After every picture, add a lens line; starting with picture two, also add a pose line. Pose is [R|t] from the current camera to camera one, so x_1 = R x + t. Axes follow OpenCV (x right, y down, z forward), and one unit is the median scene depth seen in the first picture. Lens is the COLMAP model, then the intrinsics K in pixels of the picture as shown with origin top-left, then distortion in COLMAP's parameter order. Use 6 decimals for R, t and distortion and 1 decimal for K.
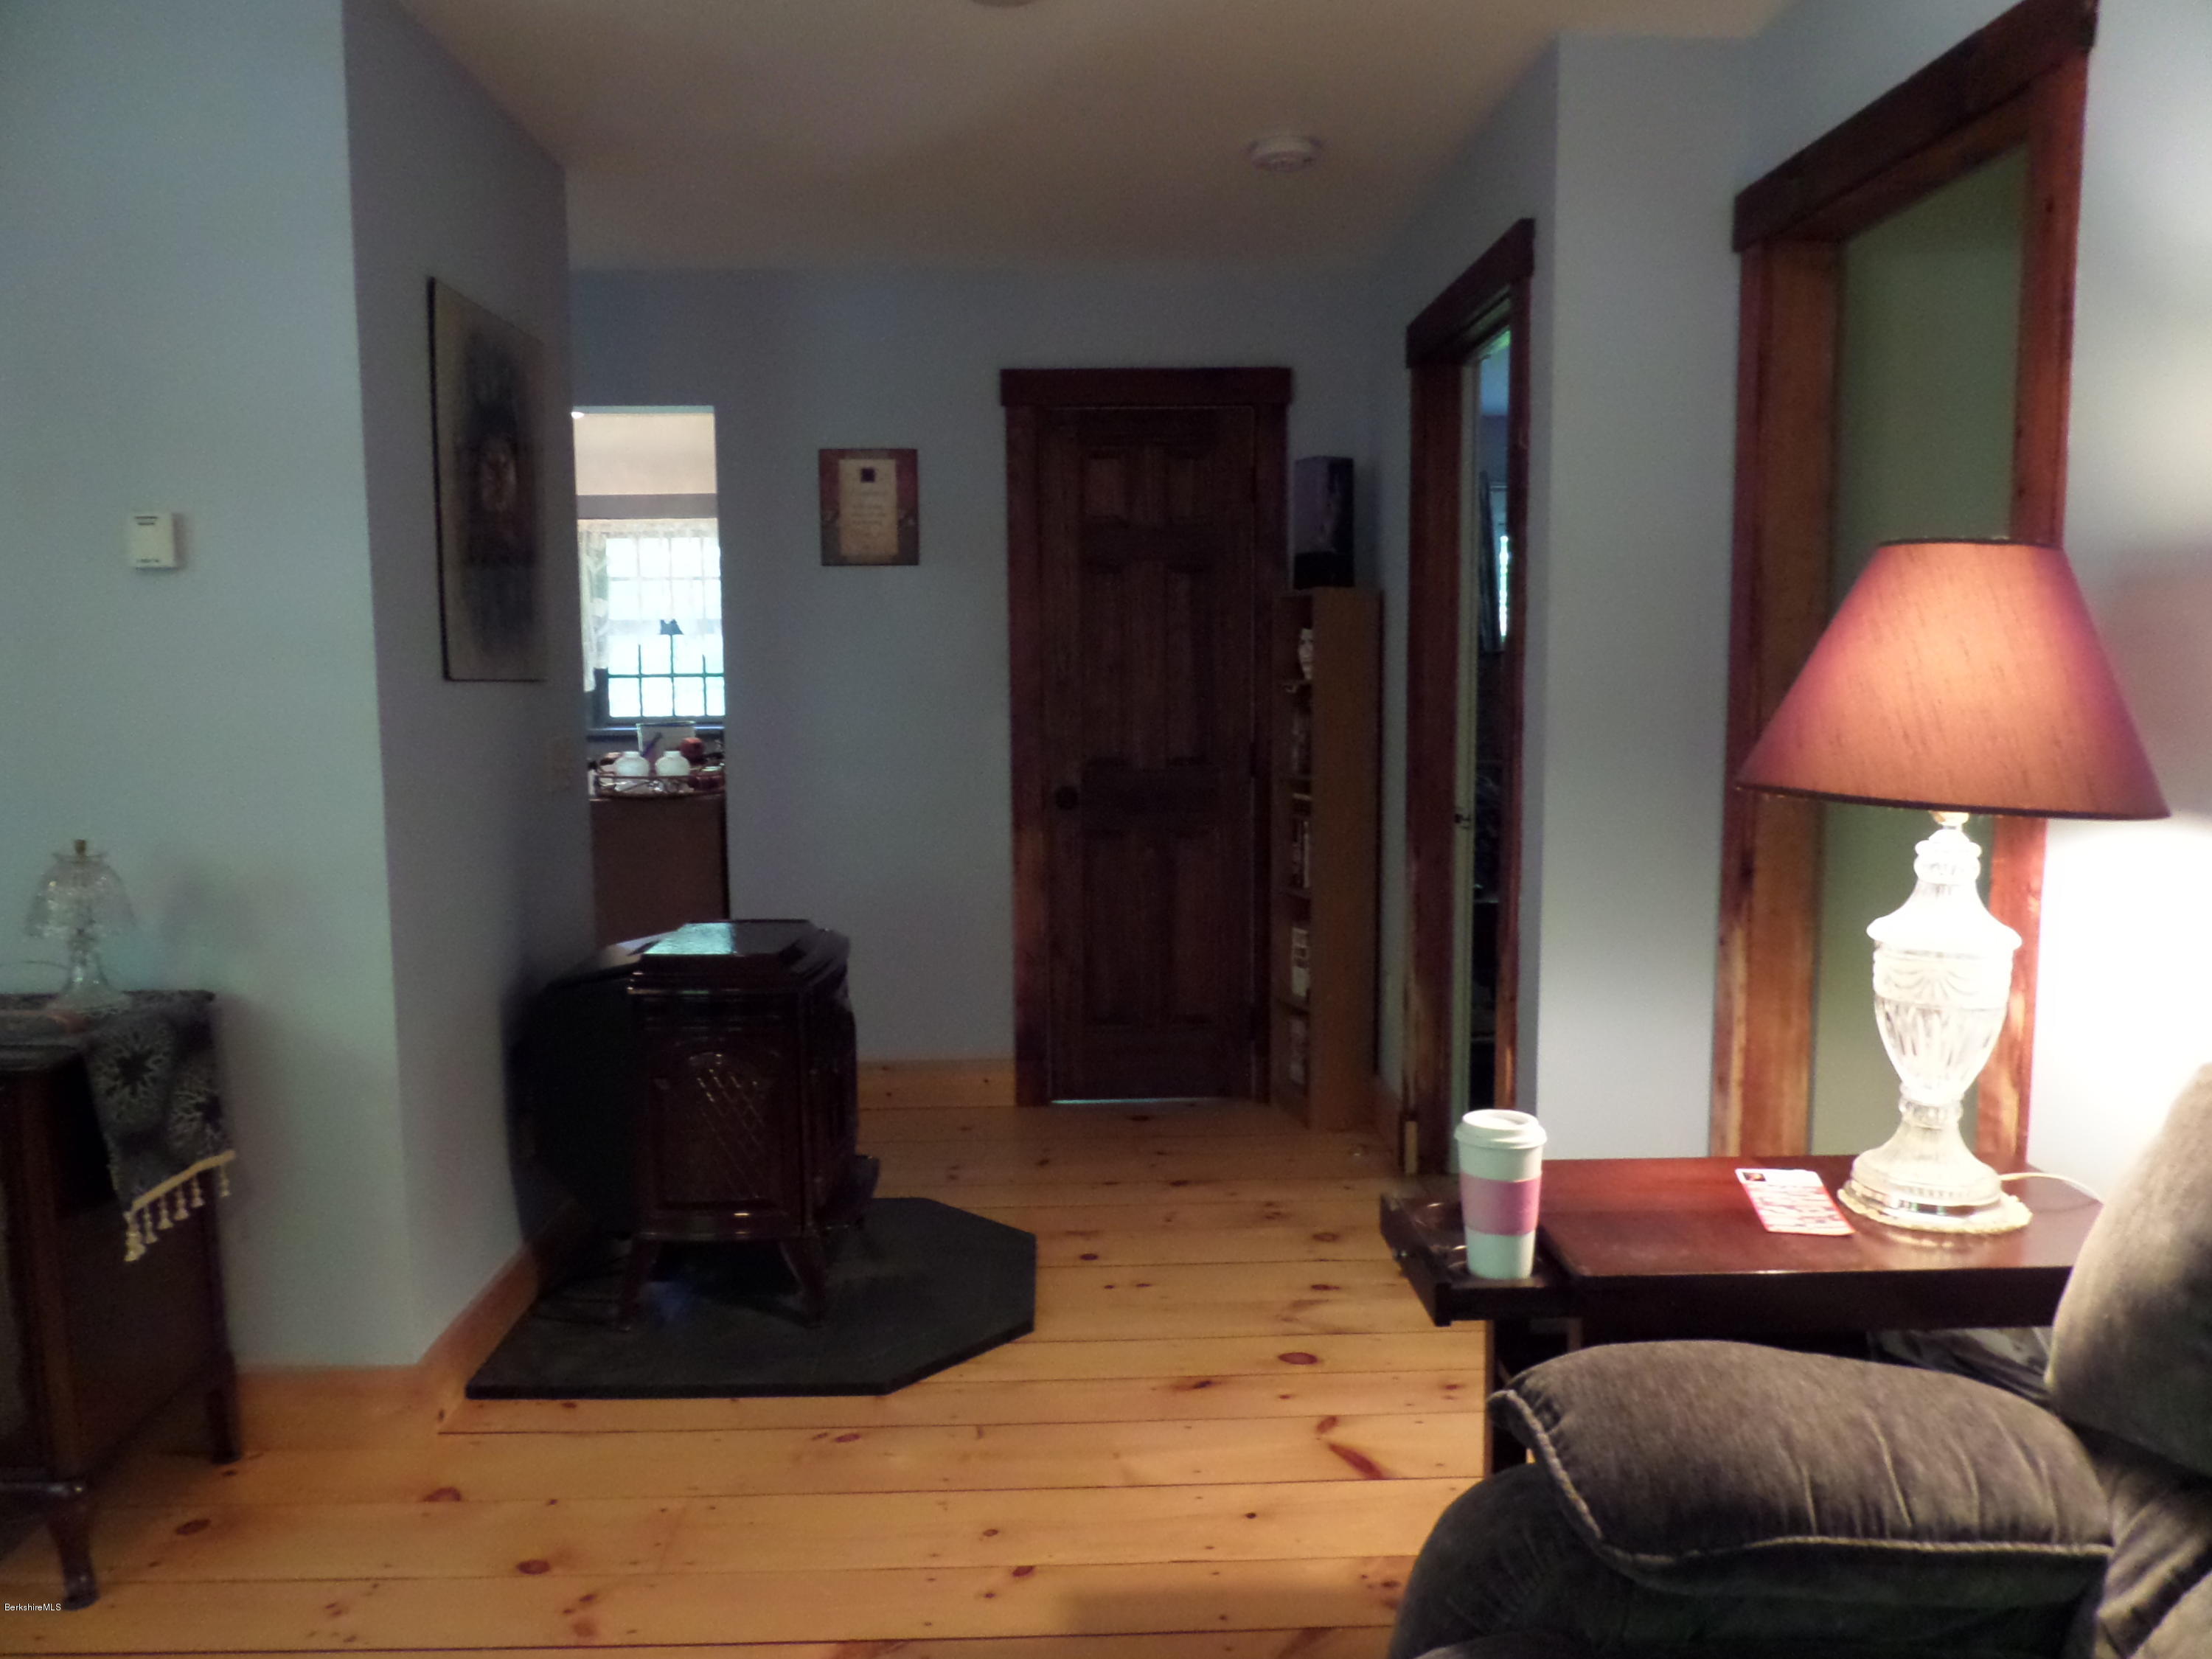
lens RADIAL K [[1622.4, 0, 1105.3], [0, 1622.4, 833.0], [0, 0, 1]] dist [0.007182, -0.034841]
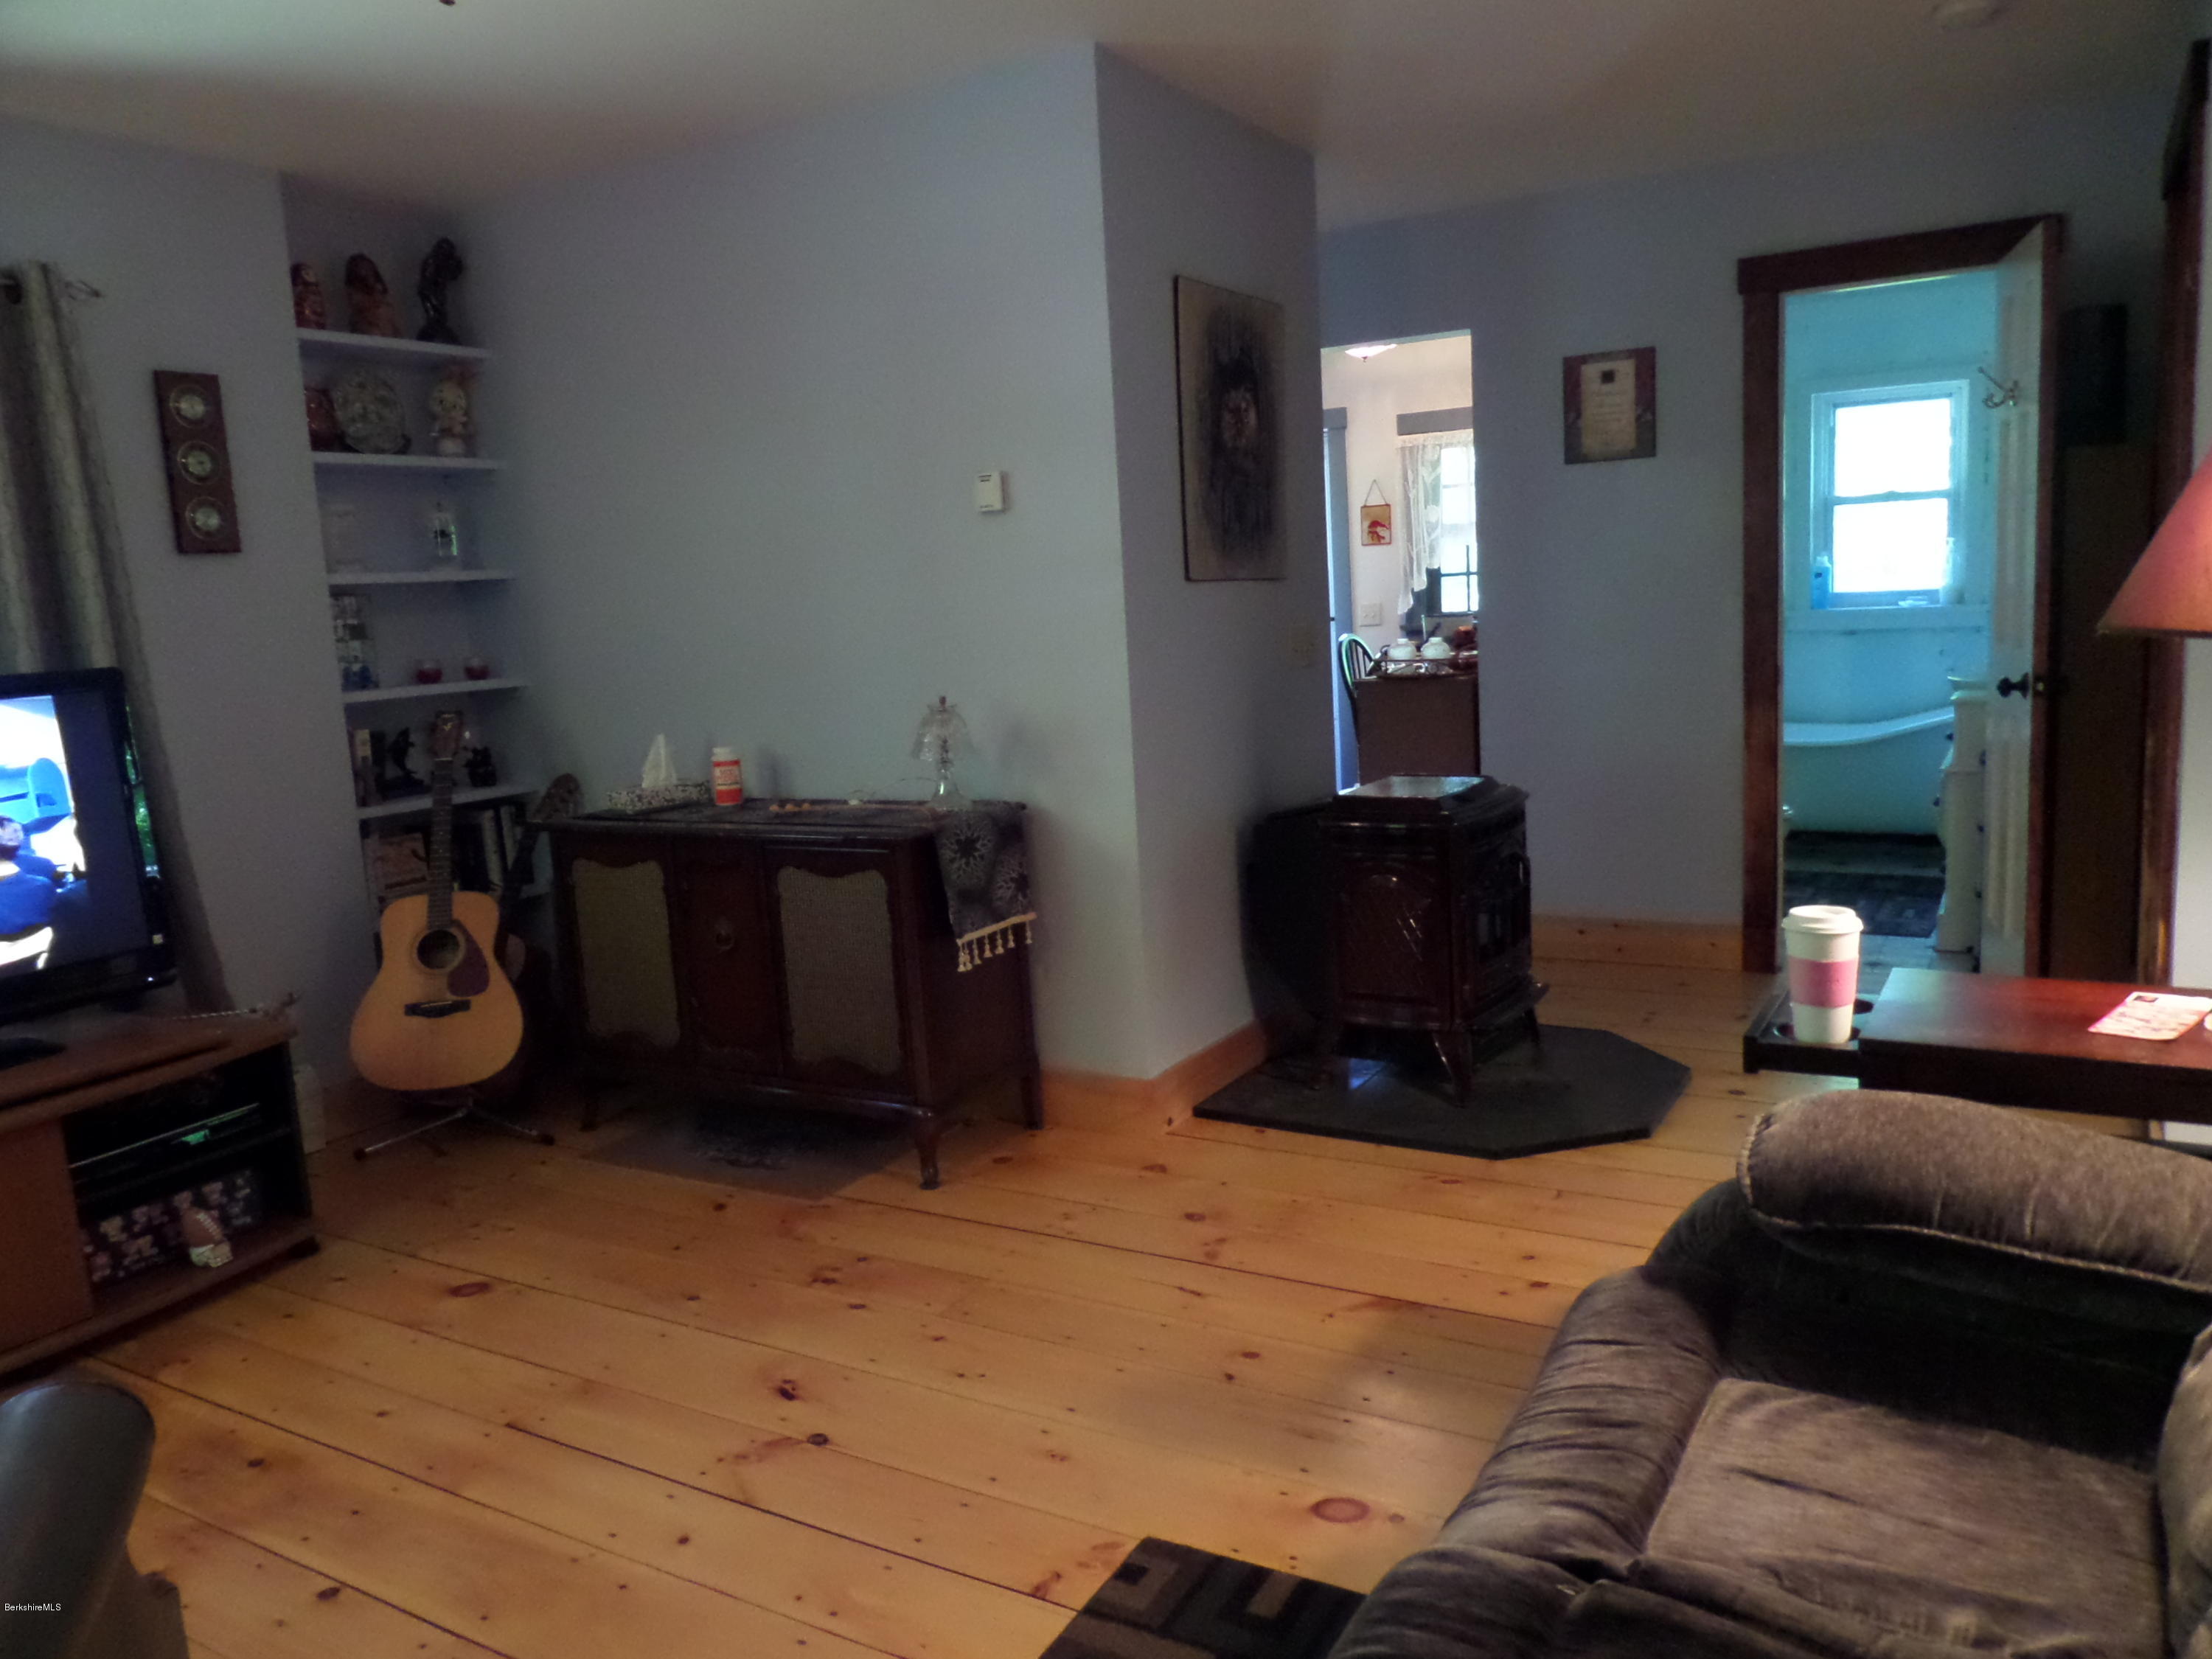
lens RADIAL K [[1622.4, 0, 1111.3], [0, 1622.4, 822.8], [0, 0, 1]] dist [0.007182, -0.034841]
pose [[0.845942, 0.038244, -0.531902, 0.262703], [-0.009202, 0.998324, 0.057144, 0.029192], [0.533195, -0.043446, 0.844876, -0.169570]]
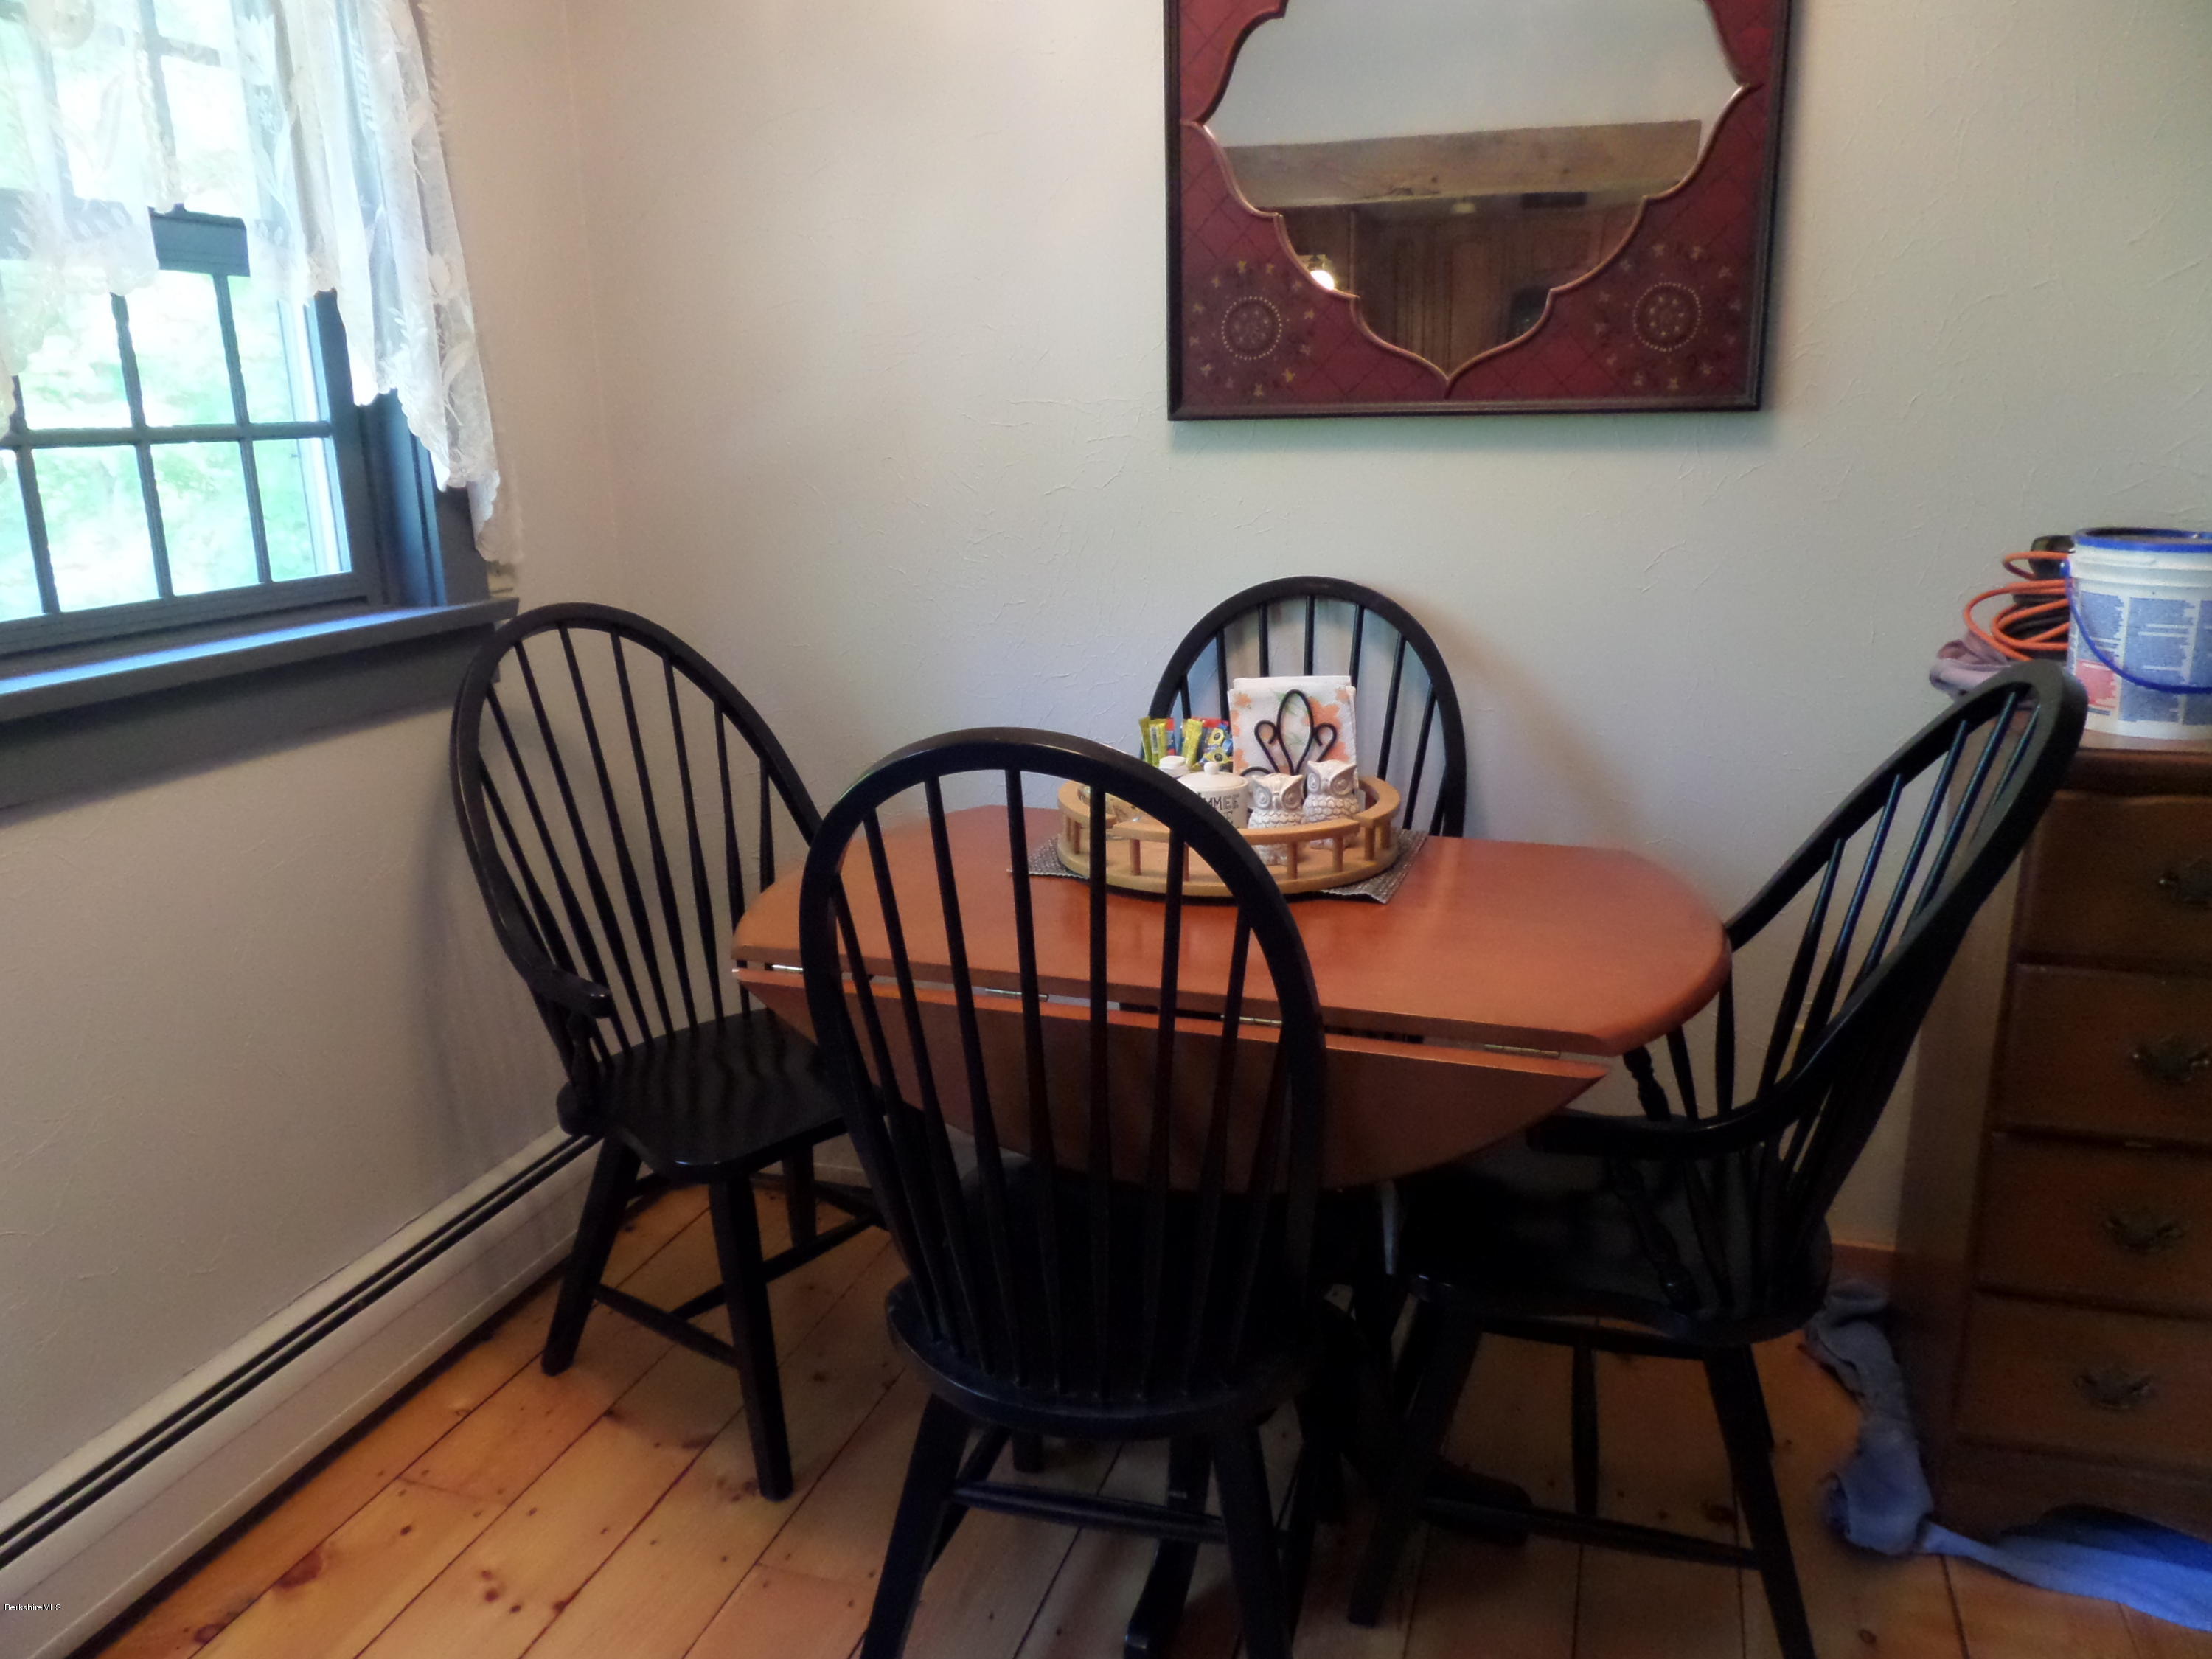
lens RADIAL K [[1622.4, 0, 1109.0], [0, 1622.4, 830.9], [0, 0, 1]] dist [0.007182, -0.034841]
pose [[0.329492, -0.236663, 0.914016, -0.586538], [0.110970, 0.971072, 0.211433, -0.093233], [-0.937614, 0.031763, 0.346224, 0.974430]]
